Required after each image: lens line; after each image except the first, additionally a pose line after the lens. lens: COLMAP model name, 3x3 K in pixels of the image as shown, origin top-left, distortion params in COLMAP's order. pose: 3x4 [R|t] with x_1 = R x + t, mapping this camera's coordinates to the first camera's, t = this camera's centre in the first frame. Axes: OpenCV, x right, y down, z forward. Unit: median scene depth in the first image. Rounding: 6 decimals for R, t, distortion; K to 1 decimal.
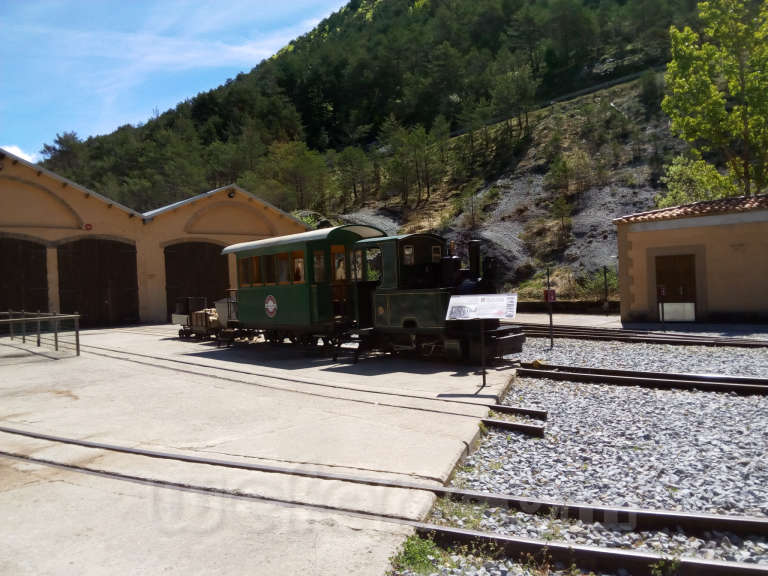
lens RADIAL K [[597.3, 0, 387.0], [0, 597.3, 287.1], [0, 0, 1]] dist [0.033763, -0.046143]
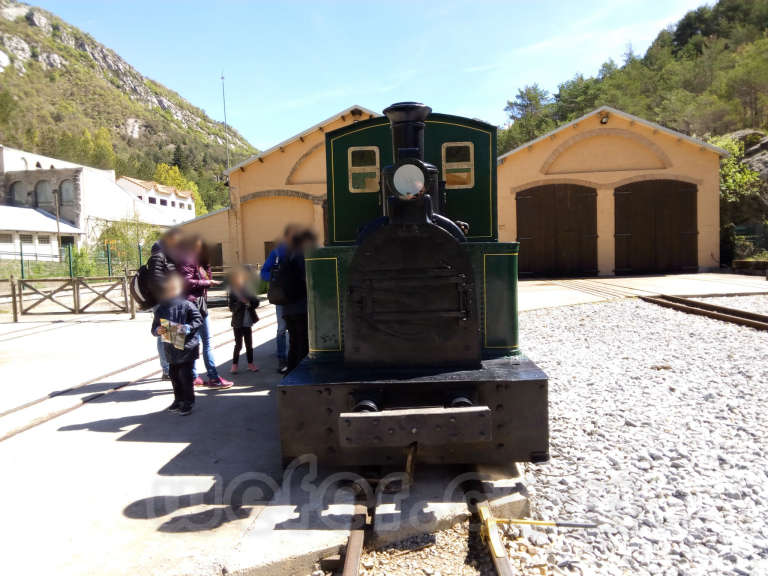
lens RADIAL K [[597.3, 0, 387.0], [0, 597.3, 287.1], [0, 0, 1]] dist [0.033763, -0.046143]
pose [[0.692132, 0.061591, -0.719138, 0.090406], [-0.002975, 0.996588, 0.082489, -0.001138], [0.721764, -0.054954, 0.689954, 0.186263]]
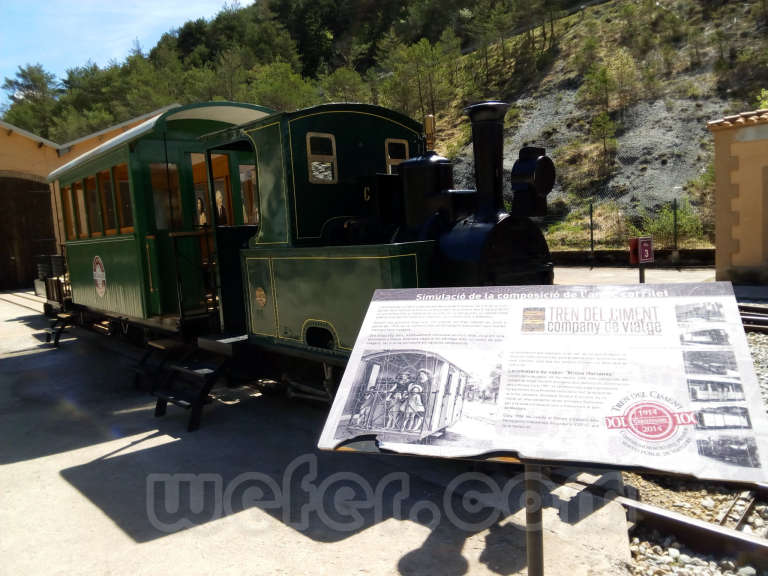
lens RADIAL K [[597.3, 0, 387.0], [0, 597.3, 287.1], [0, 0, 1]] dist [0.033763, -0.046143]
pose [[0.999623, -0.013255, -0.024035, 0.023456], [0.015385, 0.995759, 0.090705, -0.001084], [0.022731, -0.091041, 0.995588, 0.160427]]
